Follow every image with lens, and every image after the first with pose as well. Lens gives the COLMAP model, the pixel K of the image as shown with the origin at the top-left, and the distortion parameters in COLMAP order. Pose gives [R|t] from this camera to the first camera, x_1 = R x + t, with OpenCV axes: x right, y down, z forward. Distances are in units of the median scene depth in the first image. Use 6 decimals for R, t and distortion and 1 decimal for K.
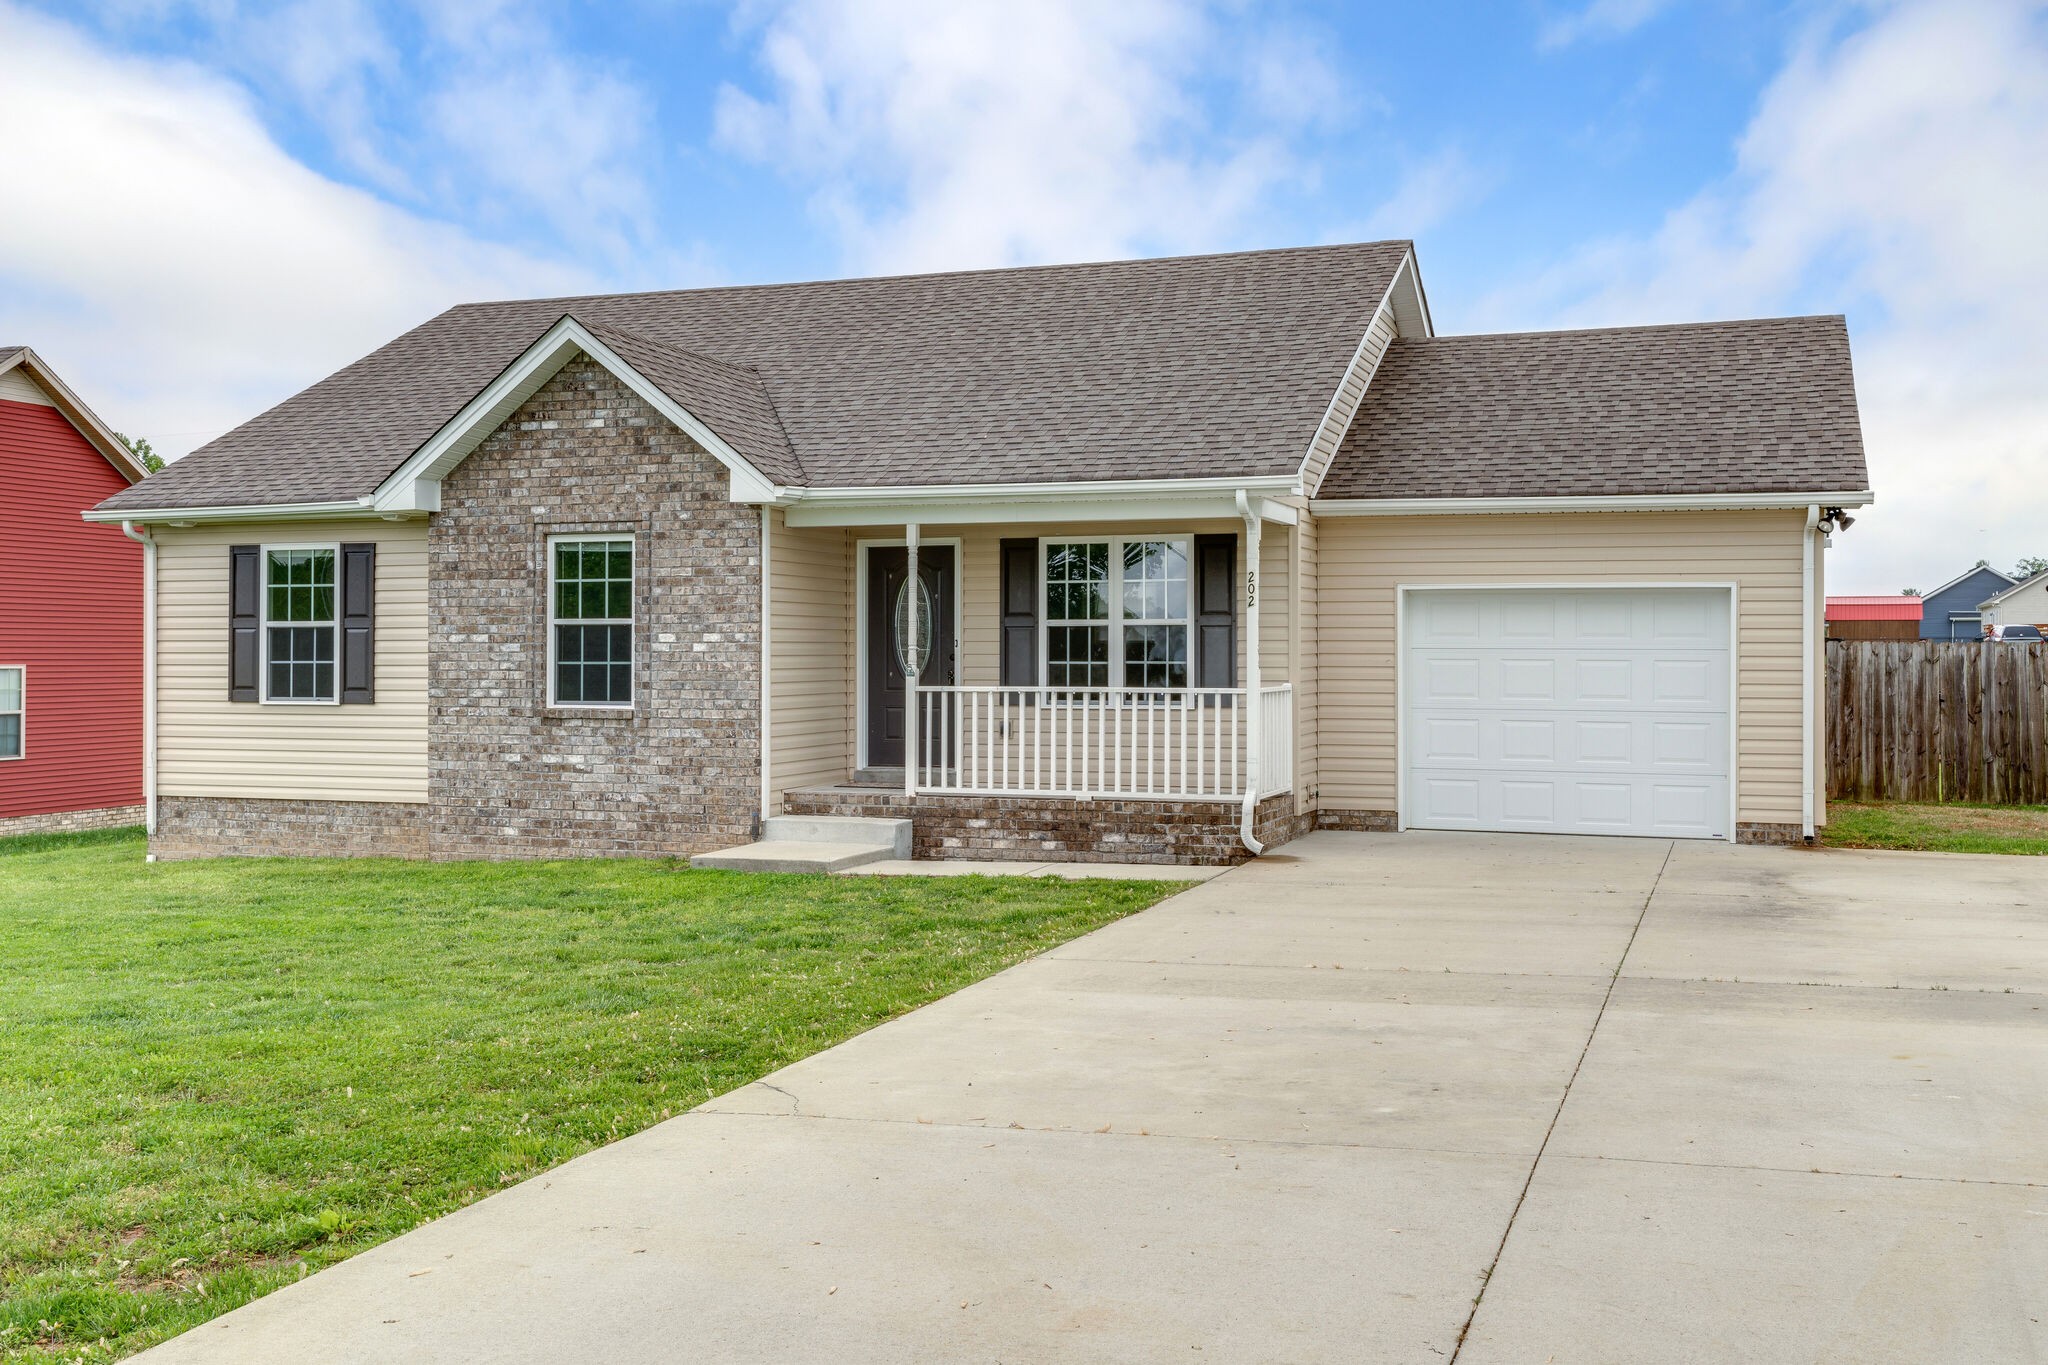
lens RADIAL K [[976.0, 0, 1024.0], [0, 976.0, 682.5], [0, 0, 1]] dist [0.003058, 0.000388]
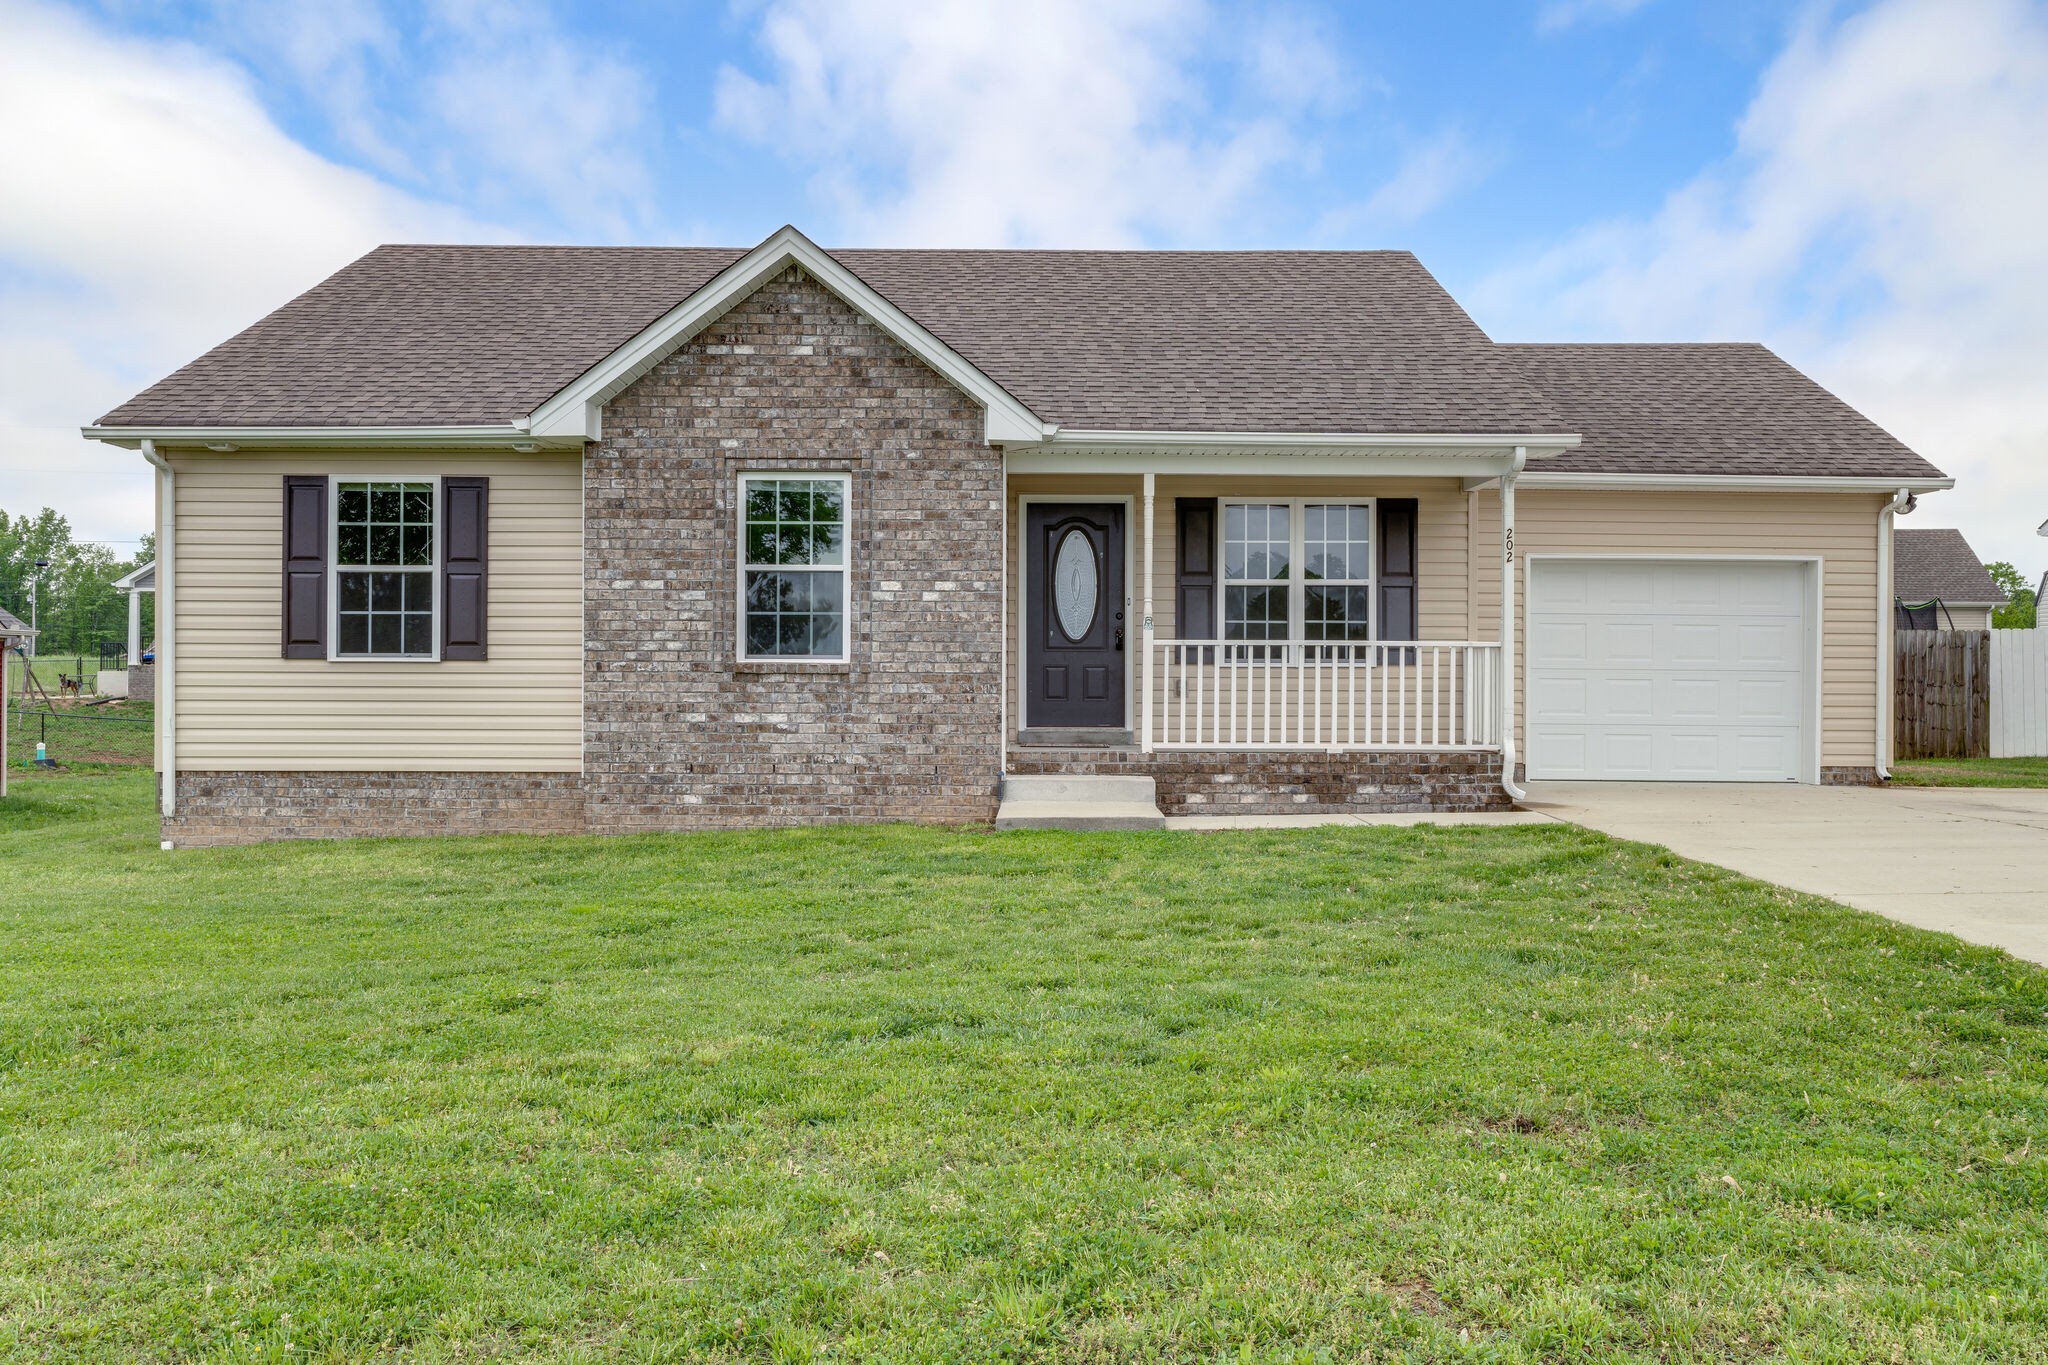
lens RADIAL K [[915.6, 0, 1023.5], [0, 915.6, 671.8], [0, 0, 1]] dist [-0.000019, 0.000018]
pose [[0.983562, 0.002111, 0.180558, -0.381115], [-0.003143, 0.999980, 0.005426, 0.029331], [-0.180543, -0.005904, 0.983549, 0.115943]]
